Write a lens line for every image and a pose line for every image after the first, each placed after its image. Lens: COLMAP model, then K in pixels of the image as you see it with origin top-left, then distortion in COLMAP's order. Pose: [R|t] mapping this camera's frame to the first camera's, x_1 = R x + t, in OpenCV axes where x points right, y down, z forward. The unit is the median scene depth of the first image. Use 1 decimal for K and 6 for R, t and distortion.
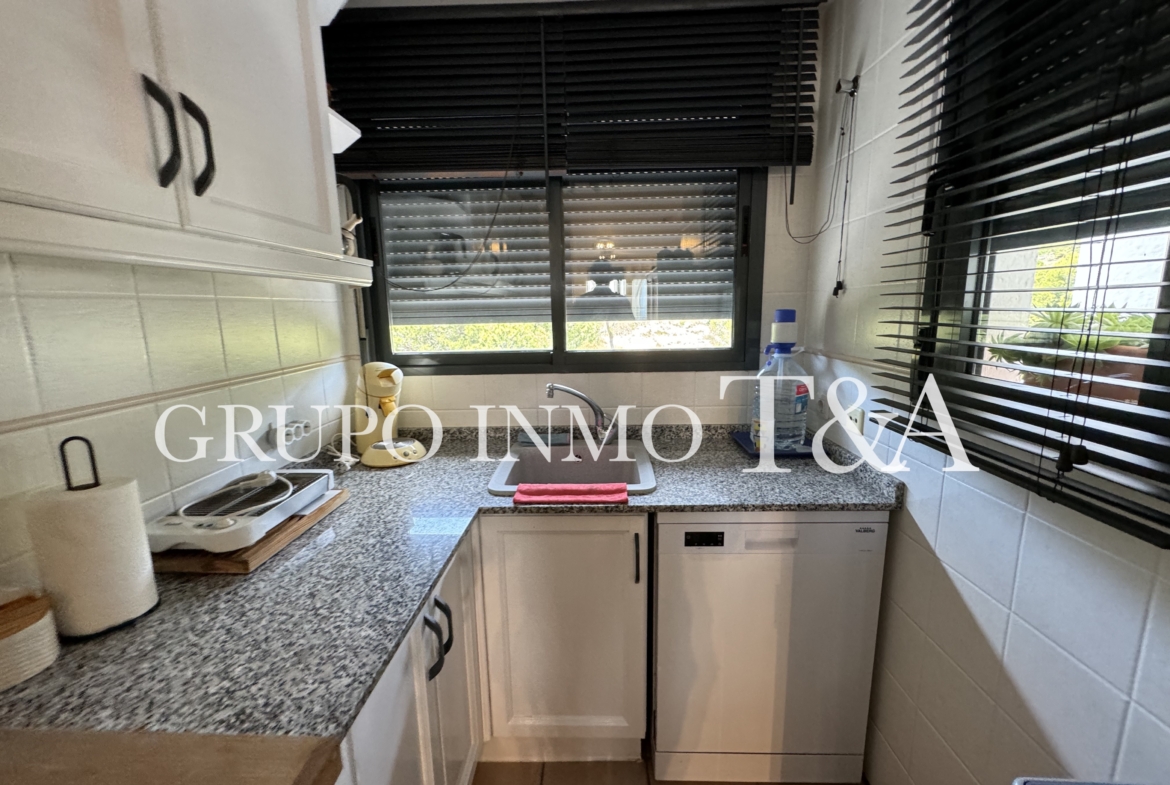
lens RADIAL K [[471.9, 0, 585.3], [0, 471.9, 388.4], [0, 0, 1]] dist [-0.002235, 0.000149]
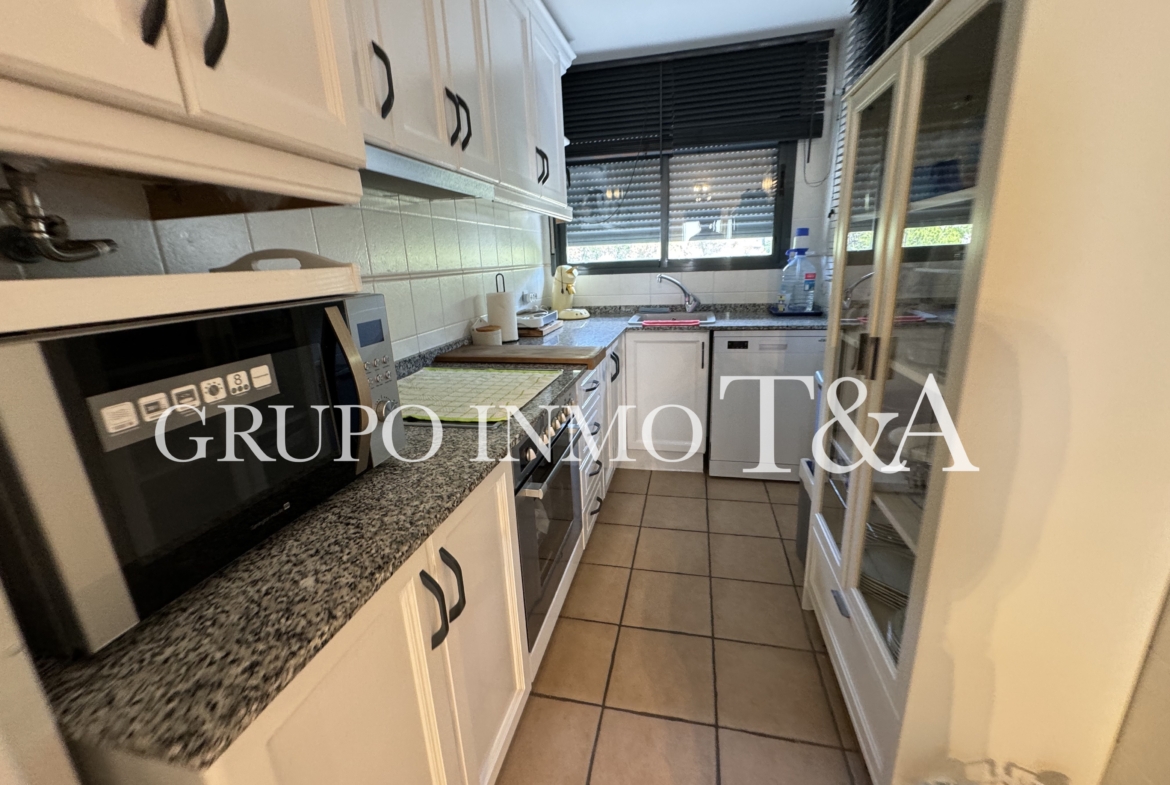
lens RADIAL K [[471.9, 0, 585.3], [0, 471.9, 390.3], [0, 0, 1]] dist [-0.002235, 0.000149]
pose [[0.981263, 0.031097, -0.190147, 0.003441], [-0.010185, 0.993882, 0.109978, 0.218734], [0.192404, -0.105981, 0.975576, -0.805319]]
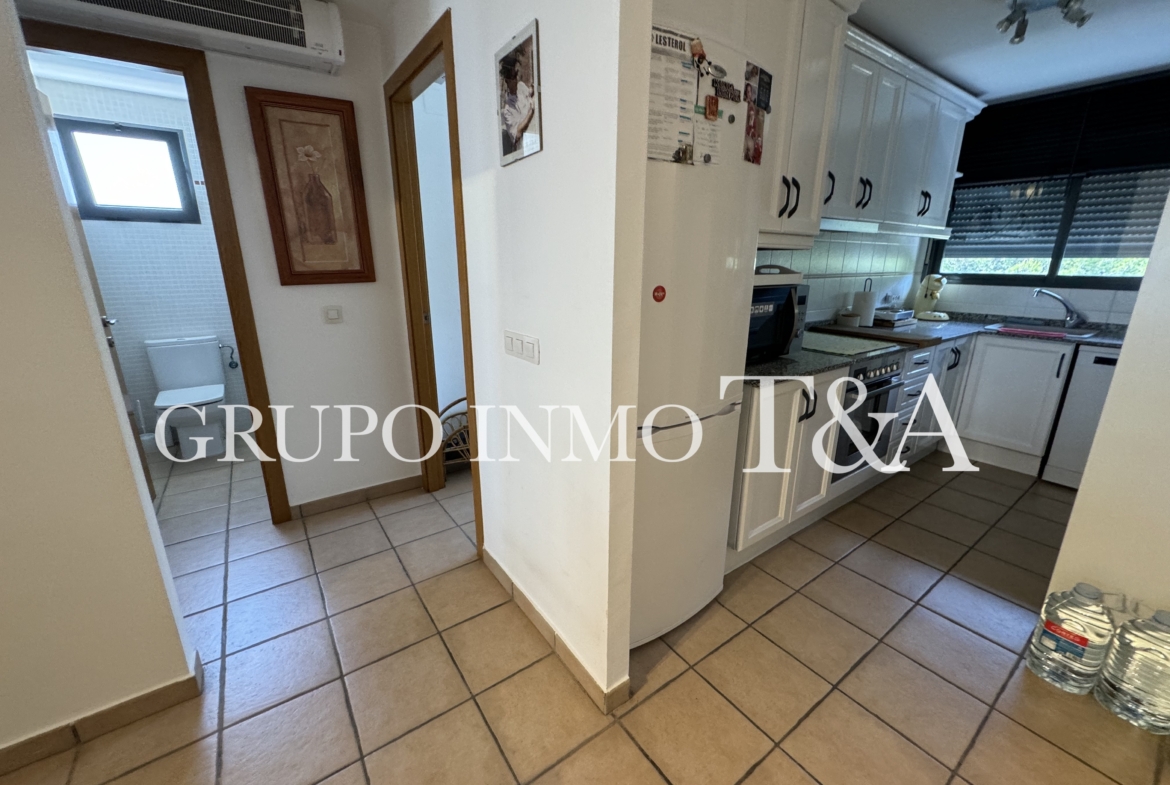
lens RADIAL K [[471.9, 0, 583.7], [0, 471.9, 388.9], [0, 0, 1]] dist [-0.002235, 0.000149]
pose [[0.613654, 0.229853, -0.755378, 0.319047], [-0.149658, 0.973207, 0.174557, 0.310262], [0.775262, 0.005931, 0.631612, -1.572861]]
